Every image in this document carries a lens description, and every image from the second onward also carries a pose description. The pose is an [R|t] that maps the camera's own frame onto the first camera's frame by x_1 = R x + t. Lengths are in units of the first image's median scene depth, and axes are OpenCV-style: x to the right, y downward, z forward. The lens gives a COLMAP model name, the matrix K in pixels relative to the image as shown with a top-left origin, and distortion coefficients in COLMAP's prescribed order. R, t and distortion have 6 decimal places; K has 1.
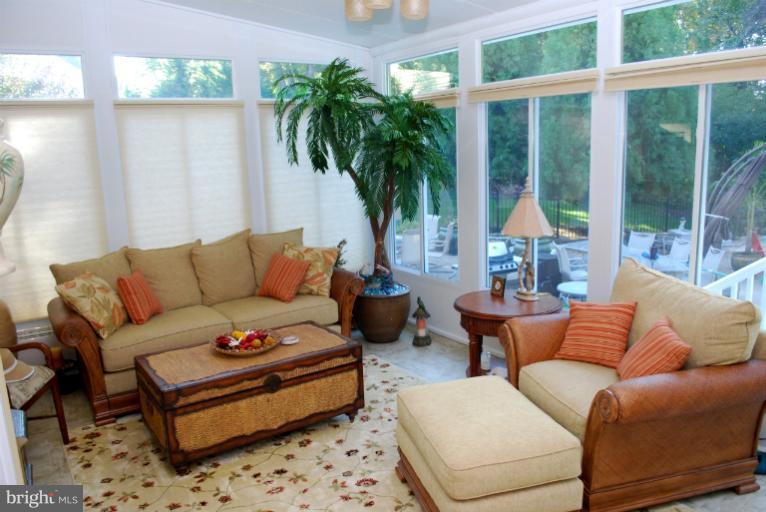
lens RADIAL K [[610.6, 0, 387.6], [0, 610.6, 258.8], [0, 0, 1]] dist [-0.064091, 0.001006]
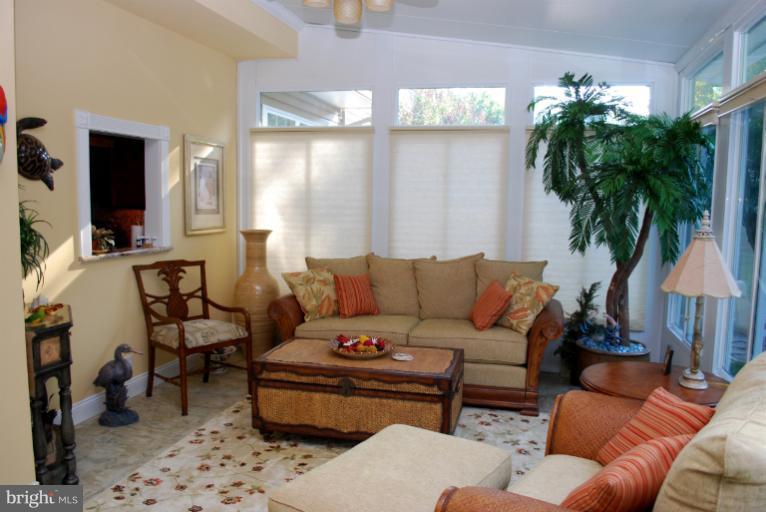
lens RADIAL K [[610.6, 0, 386.8], [0, 610.6, 255.4], [0, 0, 1]] dist [-0.064091, 0.001006]
pose [[0.671626, 0.114801, -0.731942, 0.553846], [-0.172227, 0.985051, -0.003534, -0.021008], [0.720595, 0.128434, 0.681358, 0.303662]]
